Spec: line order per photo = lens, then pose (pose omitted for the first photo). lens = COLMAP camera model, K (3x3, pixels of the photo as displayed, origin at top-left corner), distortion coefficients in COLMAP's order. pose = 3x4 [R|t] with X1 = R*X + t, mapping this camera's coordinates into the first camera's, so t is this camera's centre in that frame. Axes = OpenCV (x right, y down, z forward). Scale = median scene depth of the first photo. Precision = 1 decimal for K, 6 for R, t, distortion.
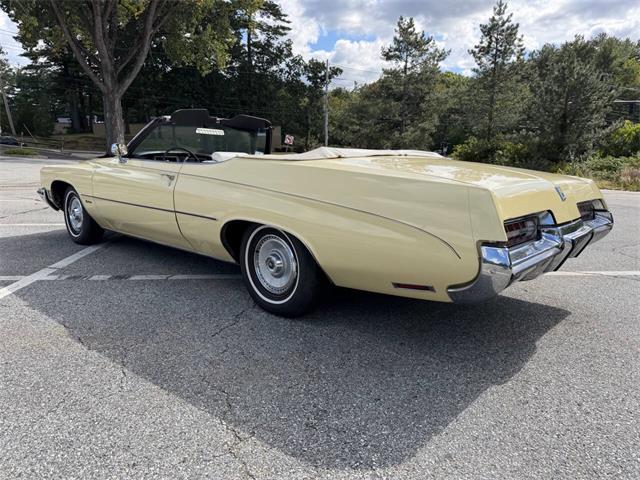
lens RADIAL K [[463.5, 0, 322.2], [0, 463.5, 242.9], [0, 0, 1]] dist [0.033330, -0.039384]
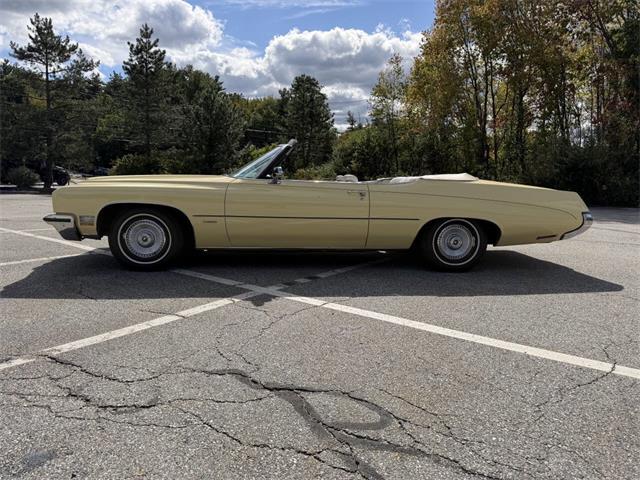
lens RADIAL K [[463.5, 0, 325.4], [0, 463.5, 245.0], [0, 0, 1]] dist [0.033330, -0.039384]
pose [[0.662743, -0.102800, 0.741757, -1.423321], [0.119985, 0.992313, 0.030321, -0.047848], [-0.739172, 0.068905, 0.669983, 0.180669]]
